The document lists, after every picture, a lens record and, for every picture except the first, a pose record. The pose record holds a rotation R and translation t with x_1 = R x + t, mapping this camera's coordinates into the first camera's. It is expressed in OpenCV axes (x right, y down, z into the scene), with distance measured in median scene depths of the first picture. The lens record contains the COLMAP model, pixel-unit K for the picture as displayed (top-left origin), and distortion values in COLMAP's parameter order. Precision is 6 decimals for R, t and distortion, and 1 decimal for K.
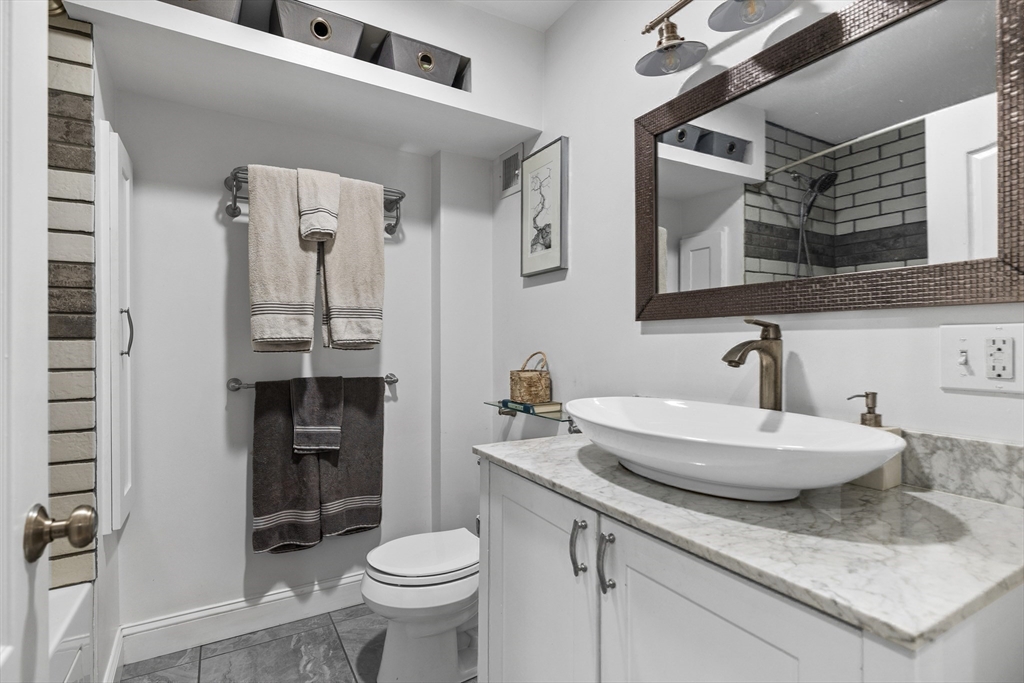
lens RADIAL K [[496.6, 0, 506.1], [0, 496.6, 343.2], [0, 0, 1]] dist [0.002524, 0.000132]
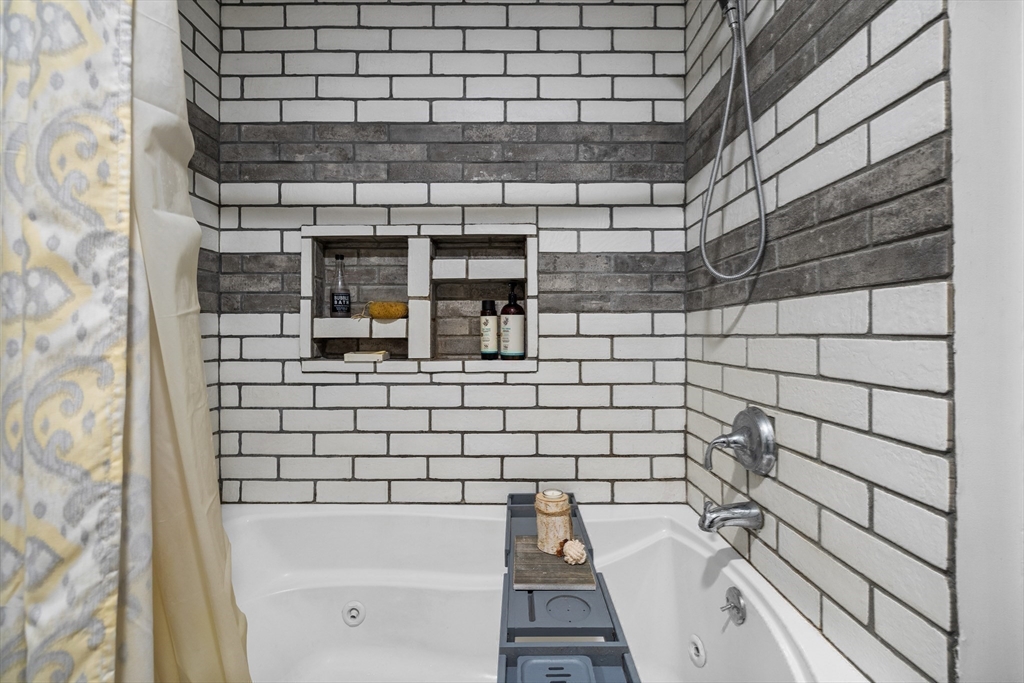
lens RADIAL K [[439.8, 0, 512.1], [0, 439.8, 337.9], [0, 0, 1]] dist [-0.000221, -0.000023]
pose [[-0.503398, -0.000183, -0.864055, -0.305164], [0.000622, 1.000000, -0.000575, 0.076840], [0.864054, -0.000827, -0.503398, 1.221333]]
